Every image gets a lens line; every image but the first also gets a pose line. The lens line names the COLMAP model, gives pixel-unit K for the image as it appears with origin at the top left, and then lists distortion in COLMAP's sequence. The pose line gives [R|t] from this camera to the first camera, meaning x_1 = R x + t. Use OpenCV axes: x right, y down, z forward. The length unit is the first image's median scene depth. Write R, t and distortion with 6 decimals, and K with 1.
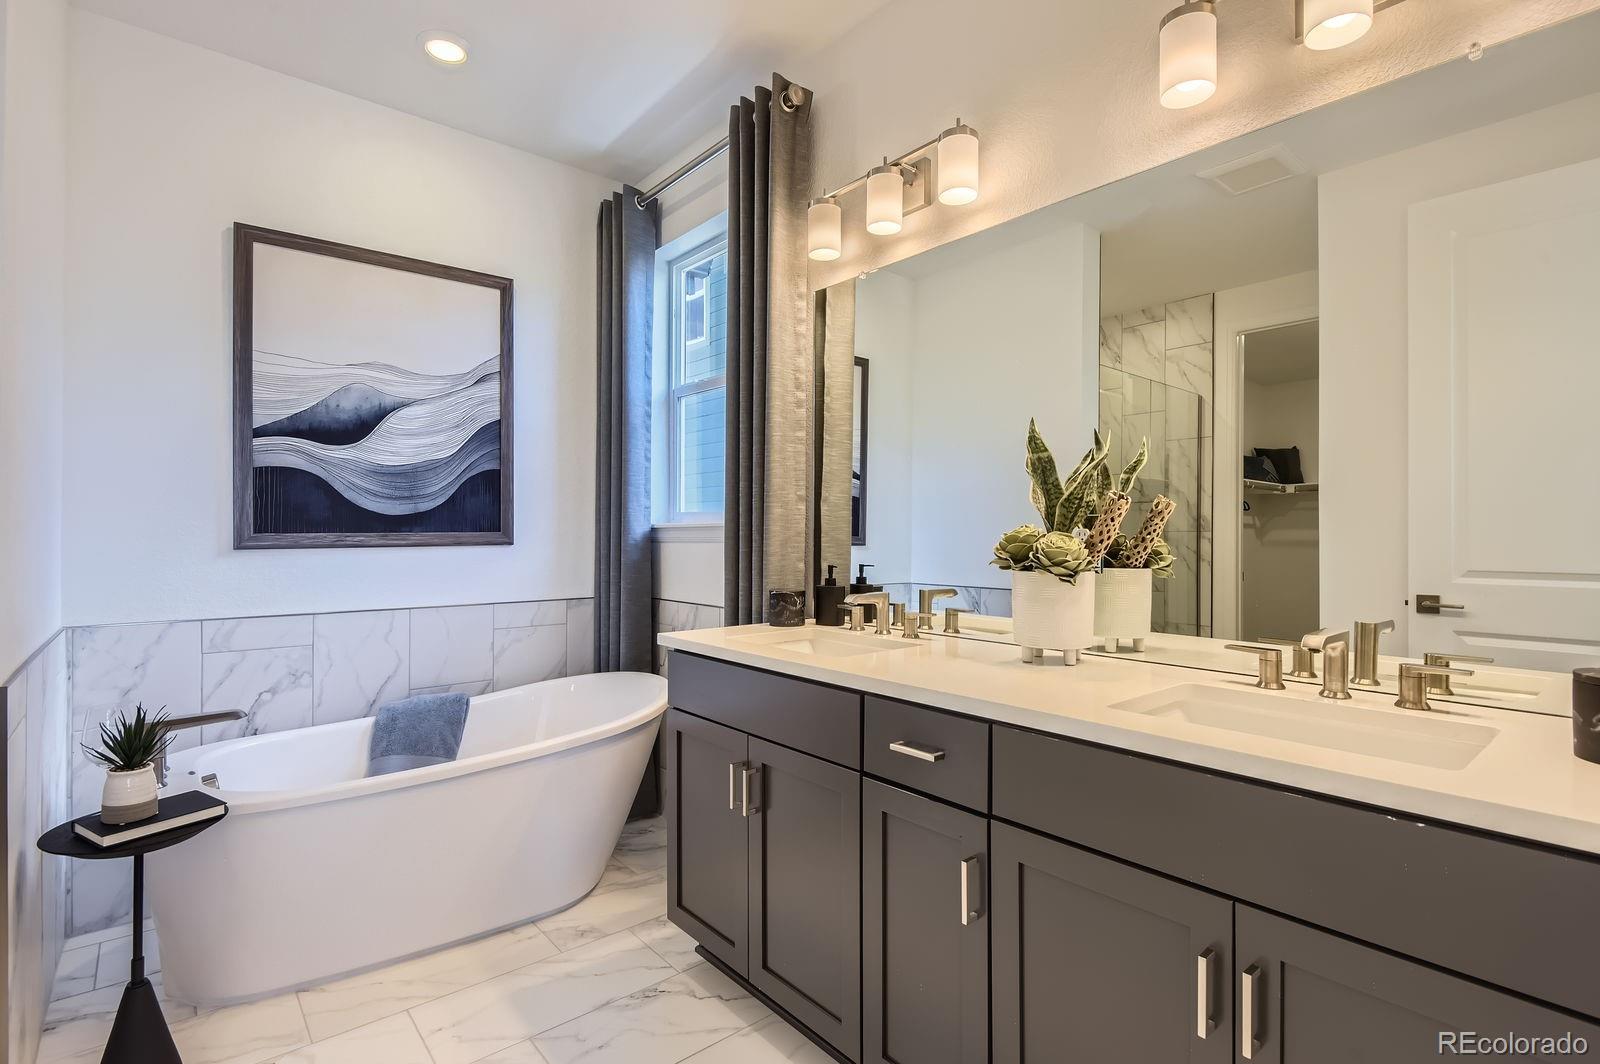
lens RADIAL K [[748.1, 0, 803.0], [0, 748.1, 534.6], [0, 0, 1]] dist [-0.002957, -0.007574]
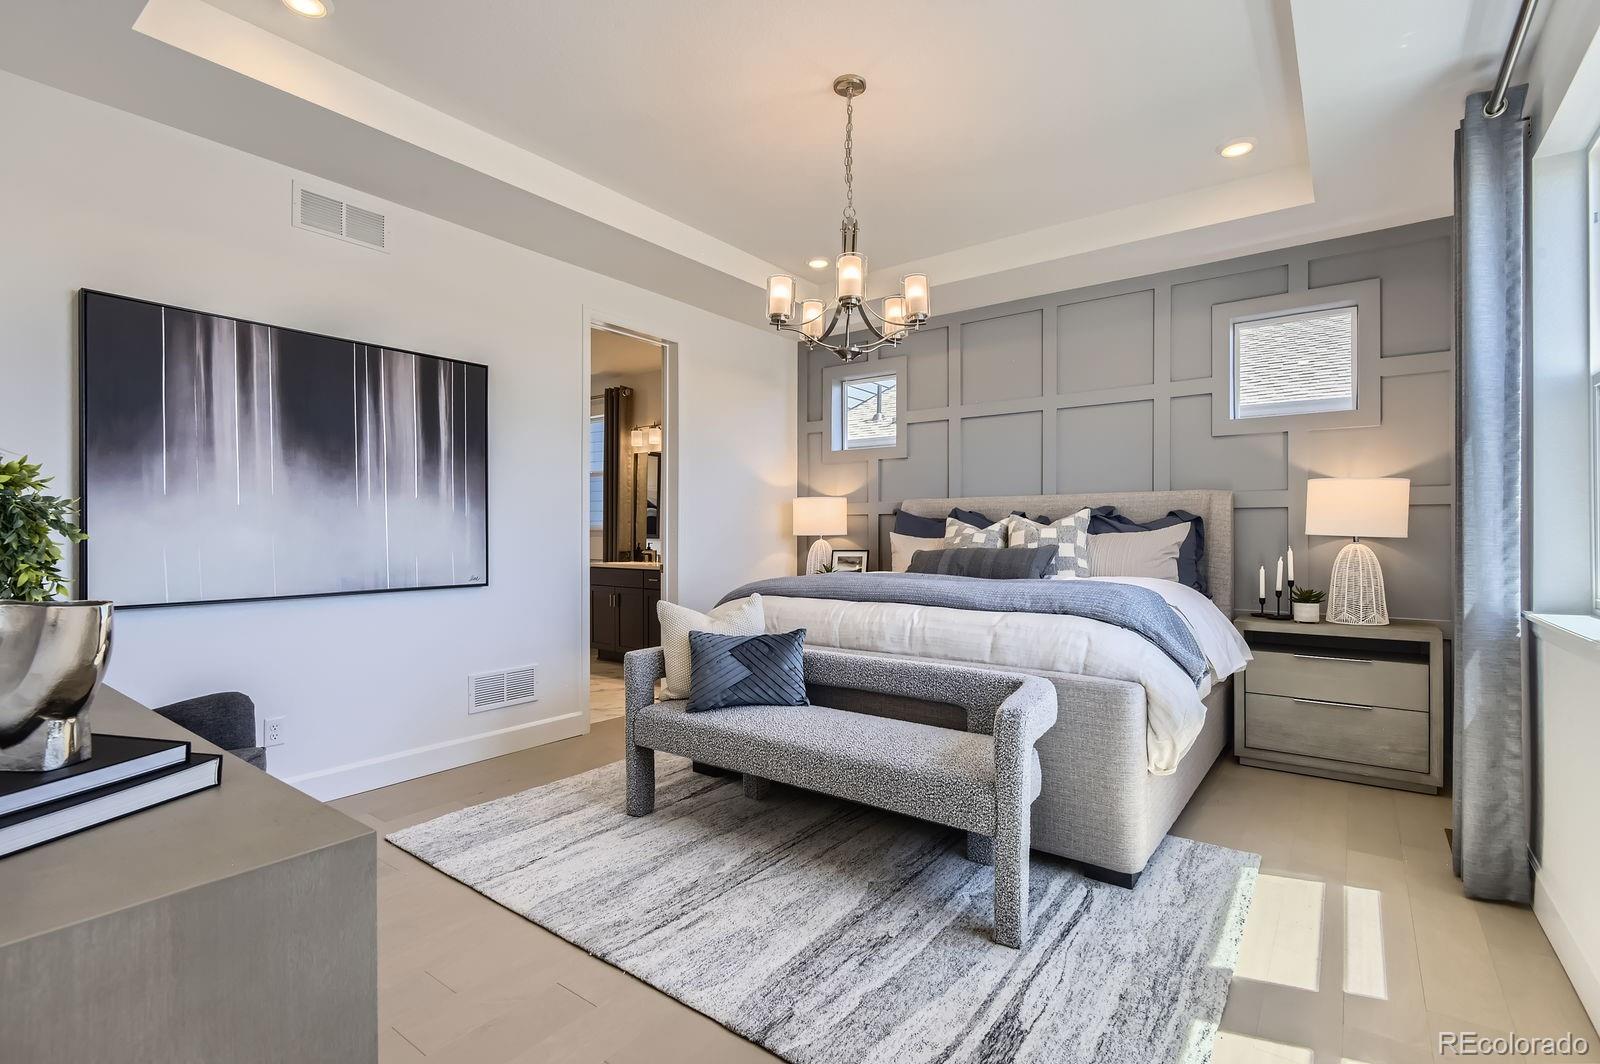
lens RADIAL K [[742.9, 0, 799.2], [0, 742.9, 536.1], [0, 0, 1]] dist [0.006109, -0.007459]
pose [[0.976868, -0.000221, 0.213843, 0.034275], [0.000376, 1.000000, -0.000686, 0.016625], [-0.213843, 0.000751, 0.976868, -2.820299]]
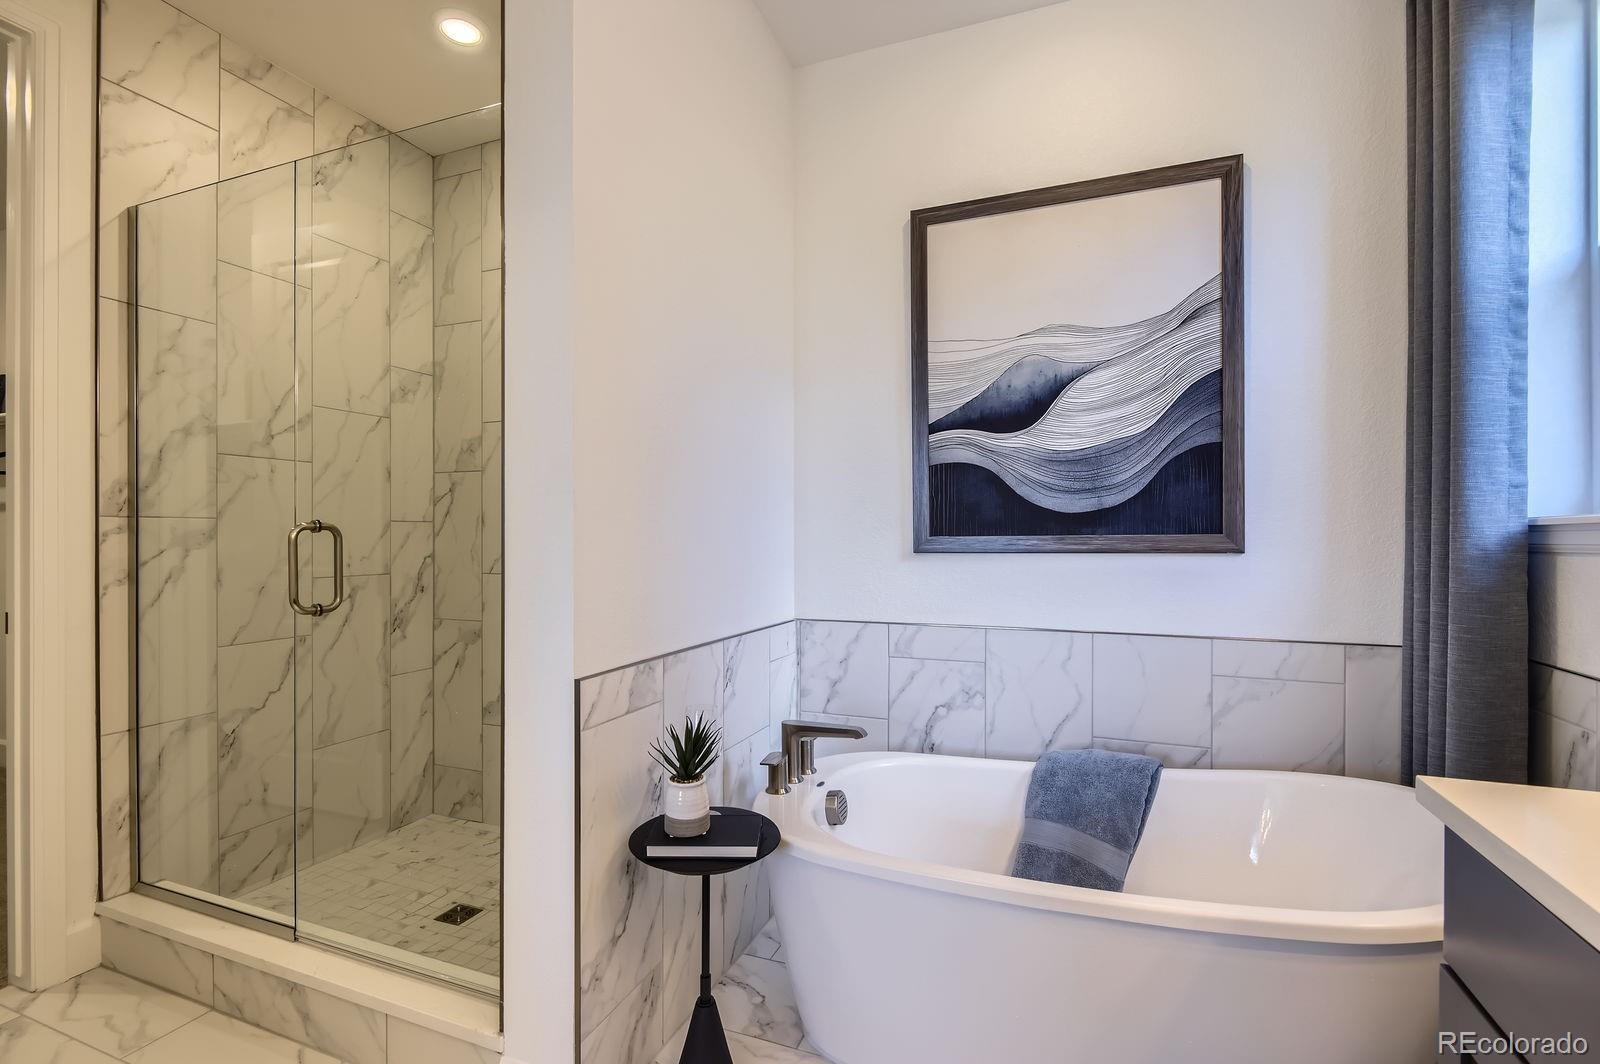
lens RADIAL K [[742.9, 0, 782.9], [0, 742.9, 538.3], [0, 0, 1]] dist [0.006109, -0.007459]
pose [[0.474886, 0.002375, -0.880044, 0.001262], [-0.002518, 0.999996, 0.001340, 0.000568], [0.880044, 0.001580, 0.474890, 0.338141]]
